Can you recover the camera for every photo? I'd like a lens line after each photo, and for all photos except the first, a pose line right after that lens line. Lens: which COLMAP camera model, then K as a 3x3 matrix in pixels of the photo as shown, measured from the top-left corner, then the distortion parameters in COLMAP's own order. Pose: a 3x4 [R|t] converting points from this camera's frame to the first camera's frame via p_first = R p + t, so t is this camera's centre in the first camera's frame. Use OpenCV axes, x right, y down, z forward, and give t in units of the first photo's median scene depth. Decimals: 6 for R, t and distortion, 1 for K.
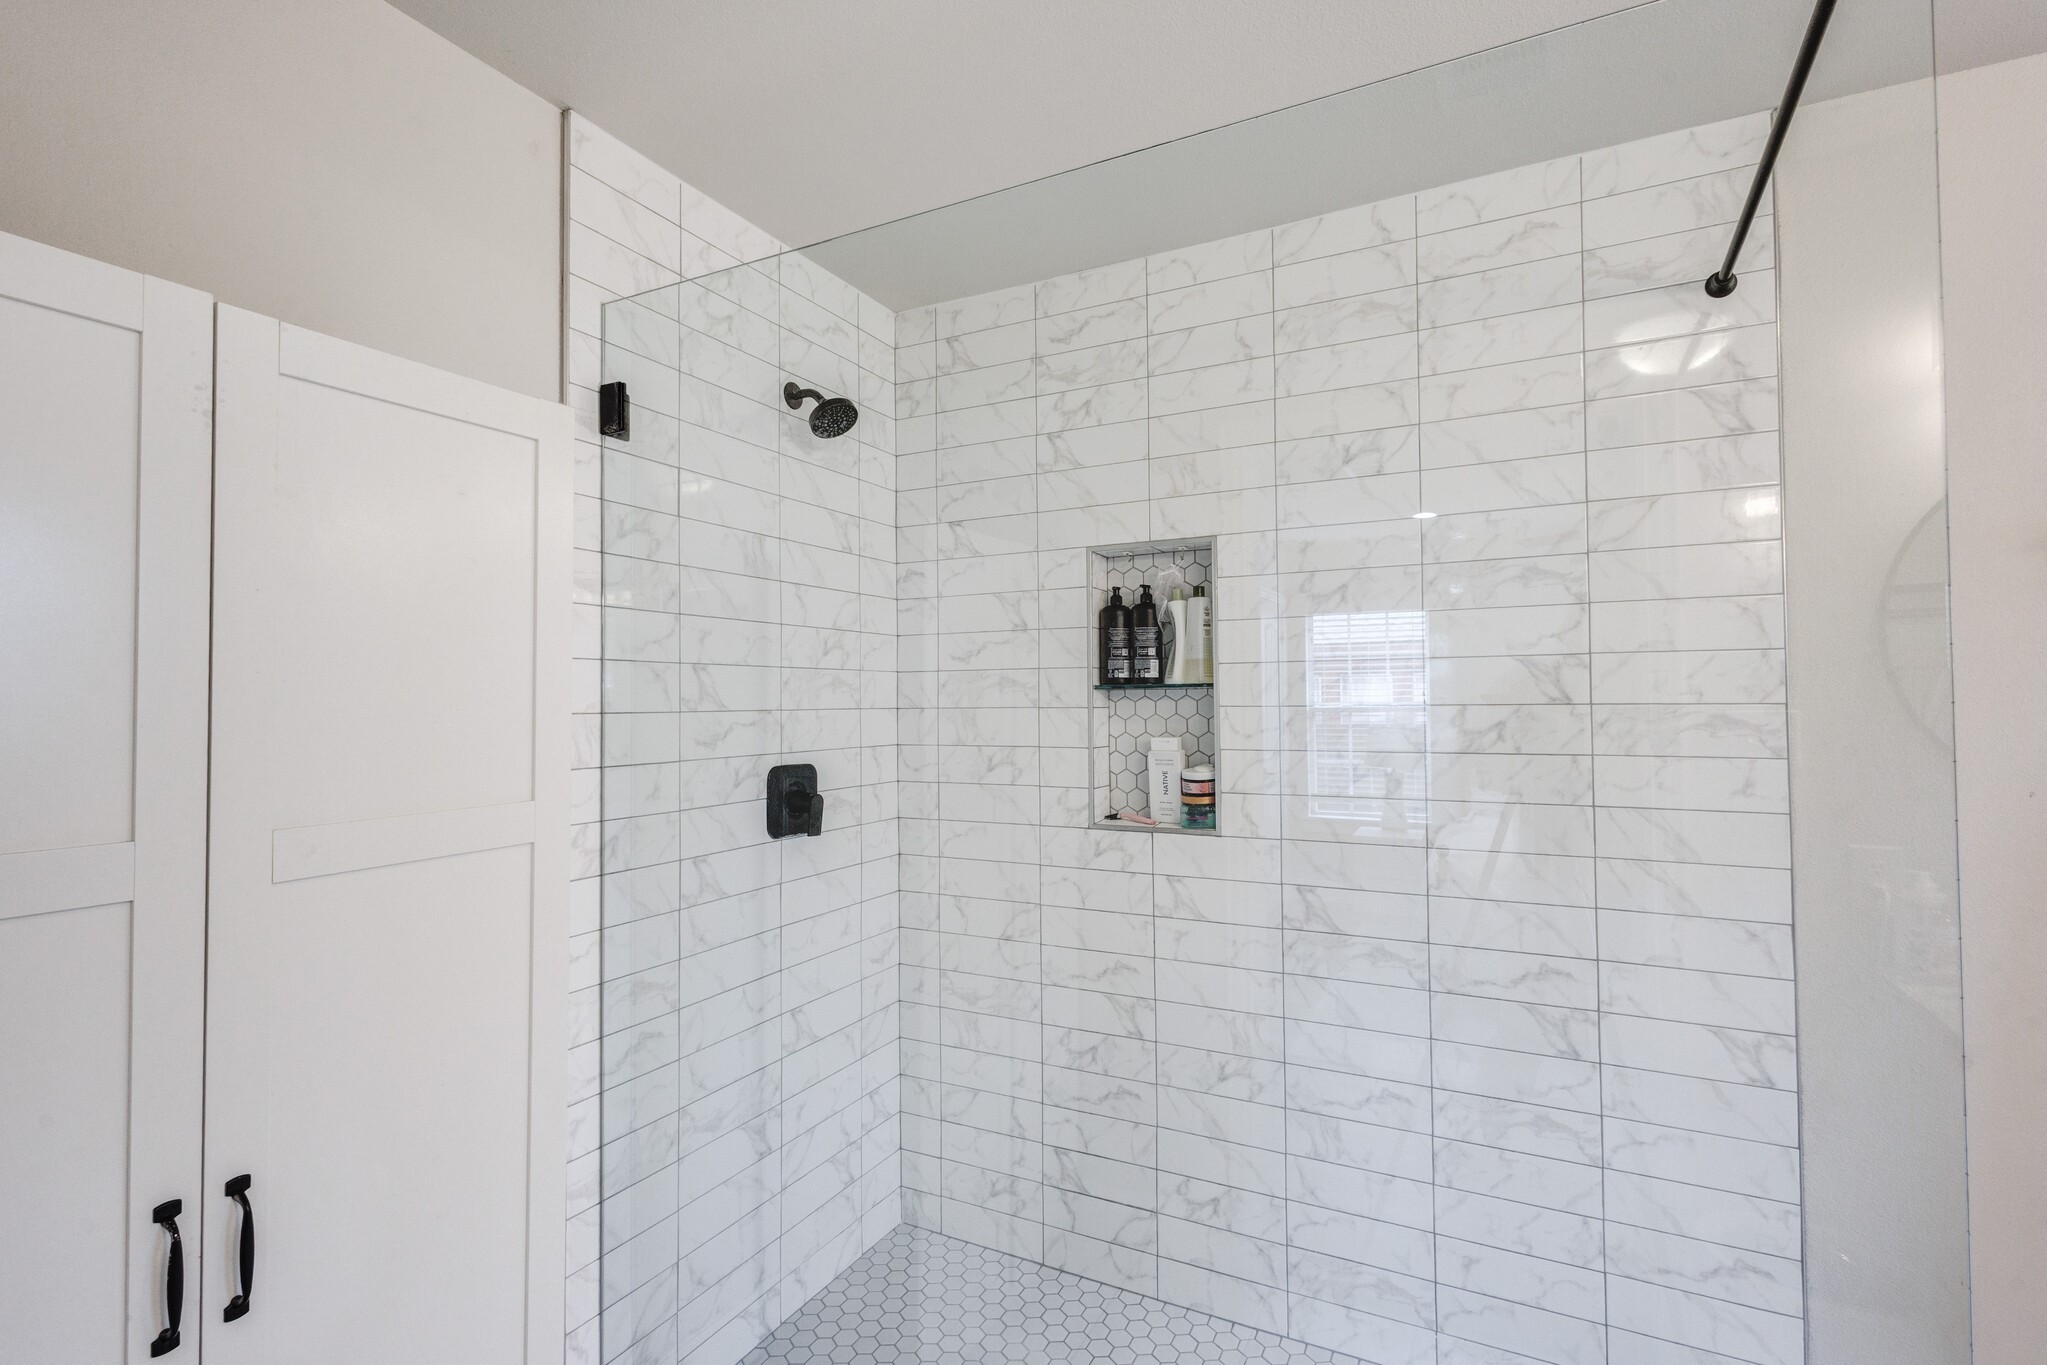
lens RADIAL K [[972.0, 0, 1023.4], [0, 972.0, 679.1], [0, 0, 1]] dist [0.009577, 0.000093]
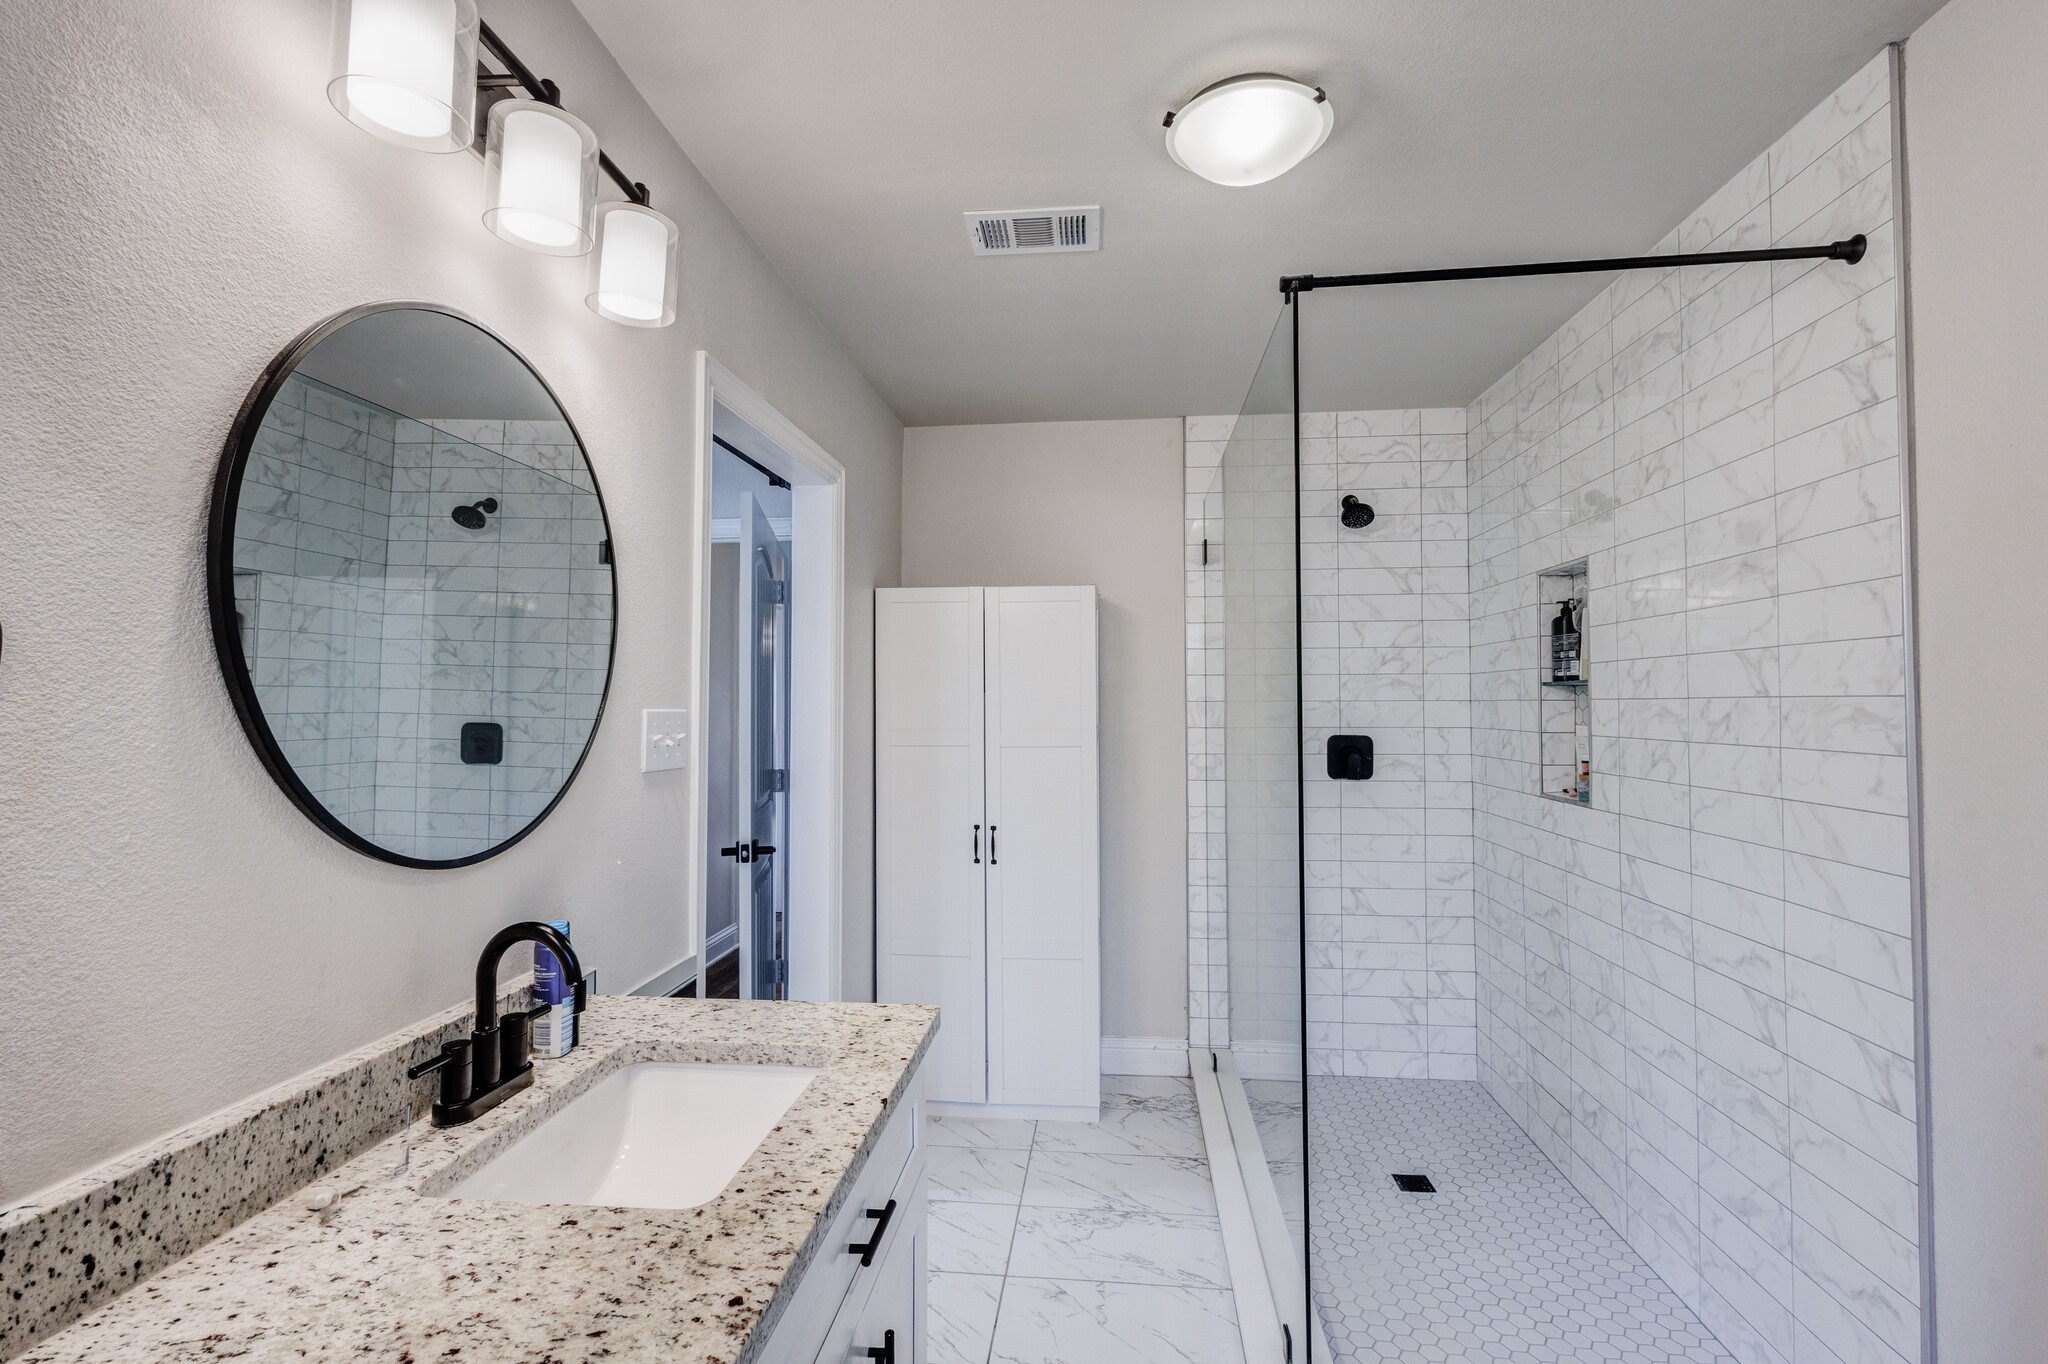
lens RADIAL K [[972.5, 0, 1027.7], [0, 972.5, 682.6], [0, 0, 1]] dist [0.009577, 0.000093]
pose [[0.361527, -0.013843, -0.932259, 1.169009], [0.019655, 0.999781, -0.007223, 0.003014], [0.932154, -0.015712, 0.361720, -0.078537]]
